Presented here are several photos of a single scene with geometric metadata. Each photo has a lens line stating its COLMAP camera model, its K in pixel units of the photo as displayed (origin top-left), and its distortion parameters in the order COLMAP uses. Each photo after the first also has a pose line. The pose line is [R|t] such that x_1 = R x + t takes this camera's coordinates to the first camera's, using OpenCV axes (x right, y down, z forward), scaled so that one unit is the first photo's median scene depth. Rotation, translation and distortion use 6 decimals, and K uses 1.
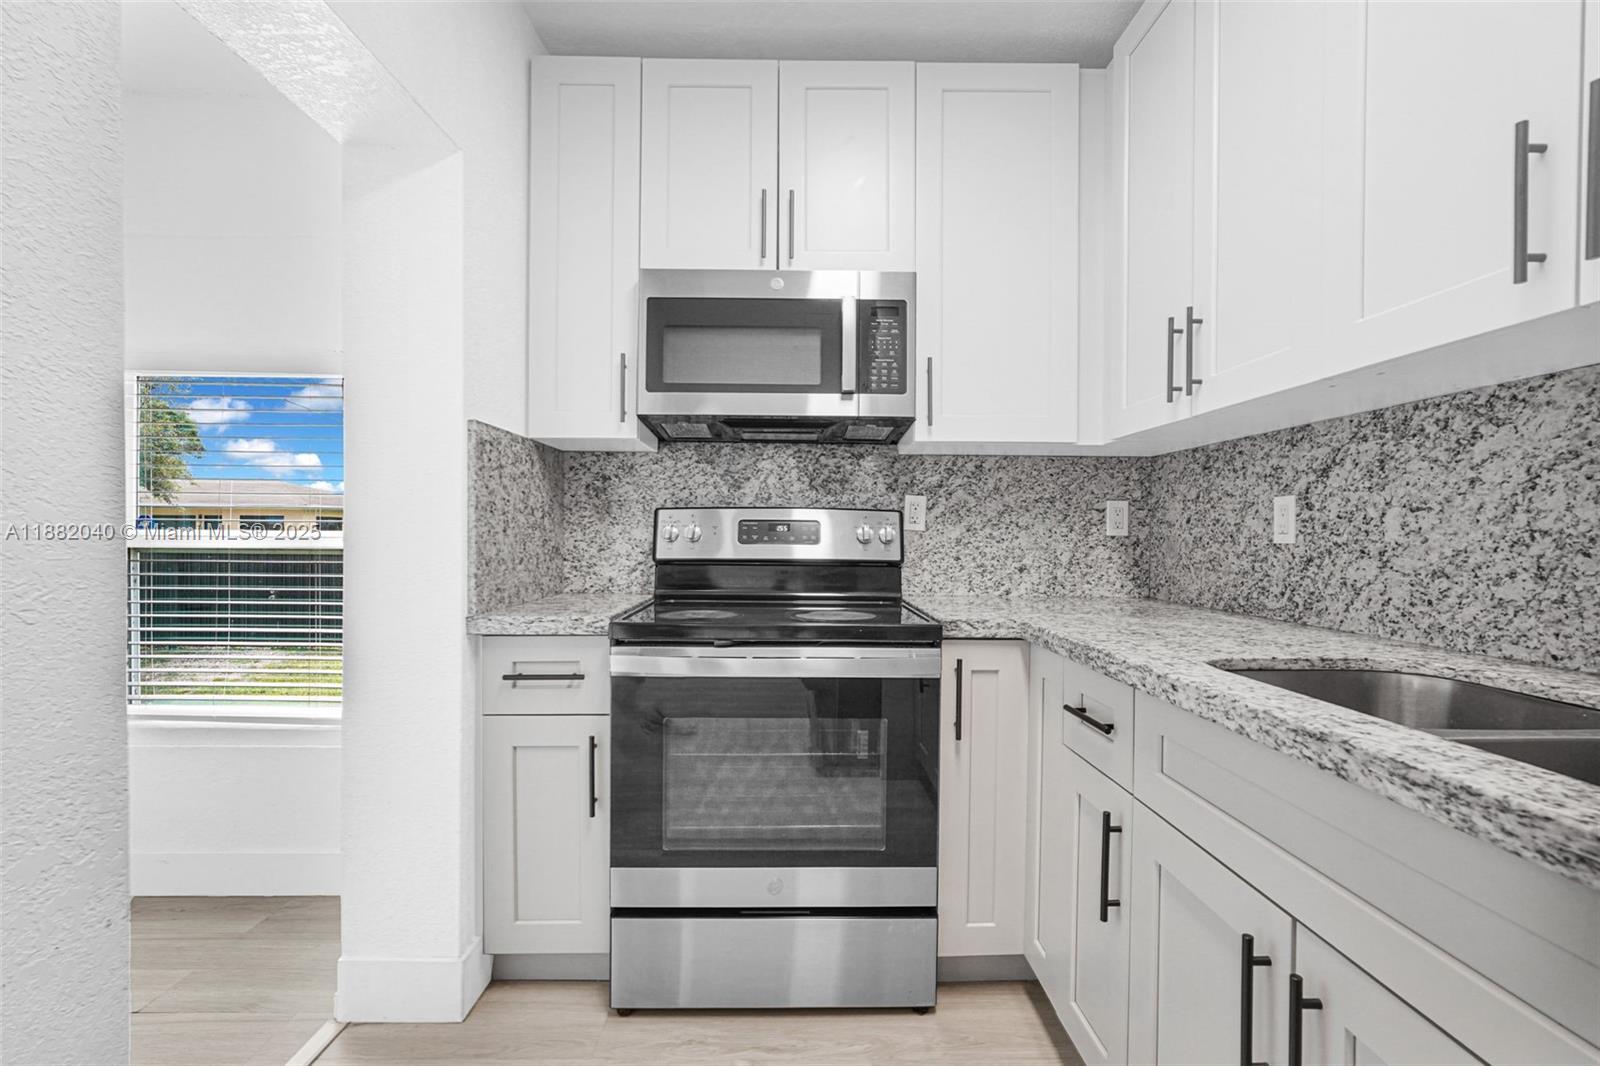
lens RADIAL K [[723.7, 0, 802.0], [0, 723.7, 540.6], [0, 0, 1]] dist [-0.020947, 0.008986]
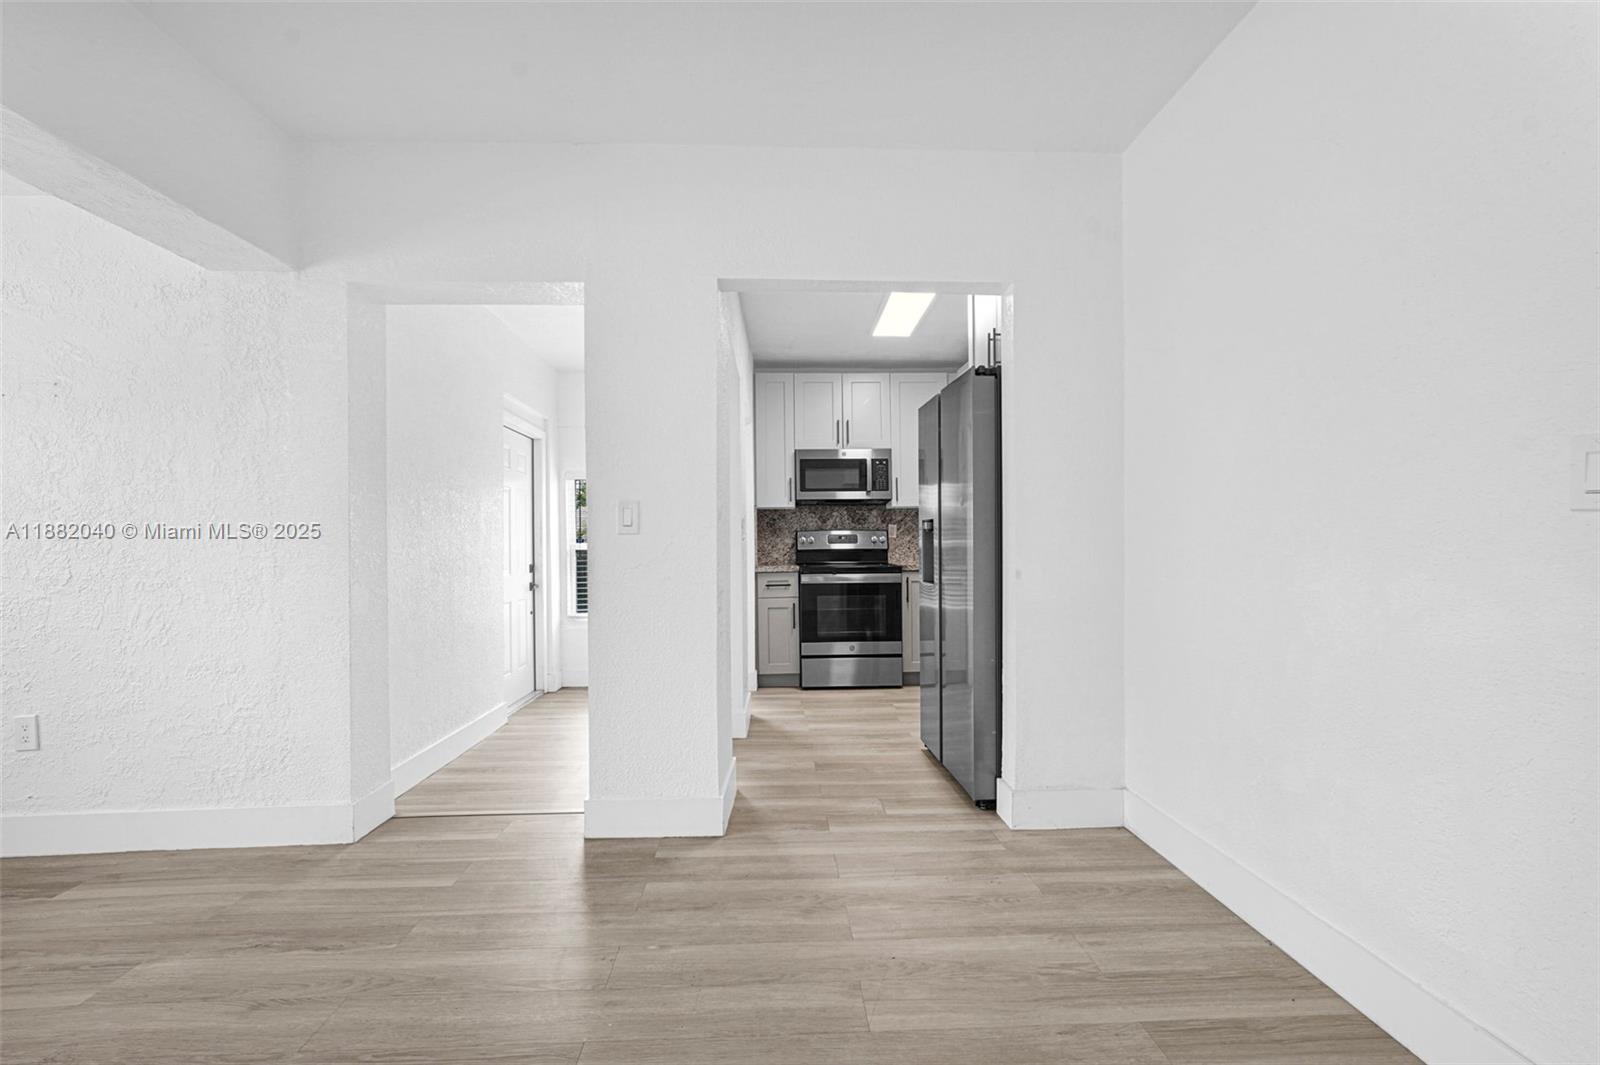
lens RADIAL K [[723.7, 0, 802.0], [0, 723.7, 540.1], [0, 0, 1]] dist [-0.020947, 0.008986]
pose [[0.999383, -0.017420, 0.030508, -0.302523], [0.017835, 0.999751, -0.013387, 0.028672], [-0.030268, 0.013922, 0.999445, -1.931846]]
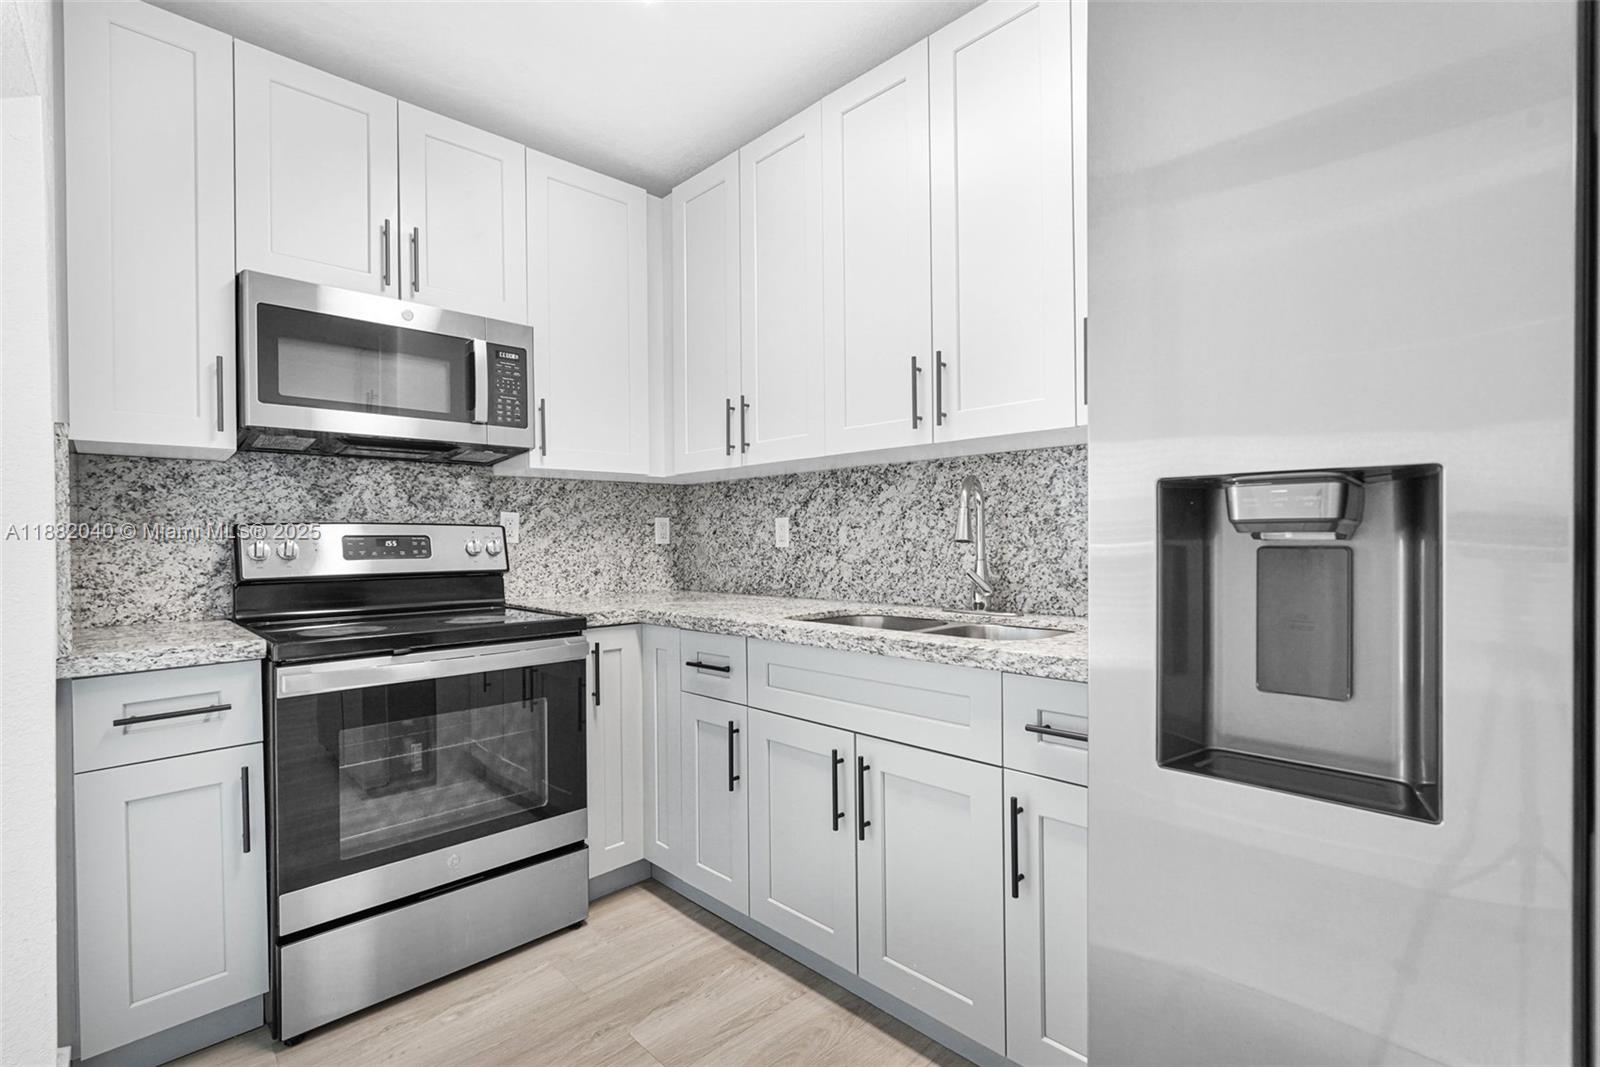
lens RADIAL K [[723.7, 0, 802.0], [0, 723.7, 541.1], [0, 0, 1]] dist [-0.020947, 0.008986]
pose [[0.726348, -0.017550, 0.687103, -0.348680], [0.022450, 0.999746, 0.001804, -0.010249], [-0.686961, 0.014115, 0.726558, -0.168144]]
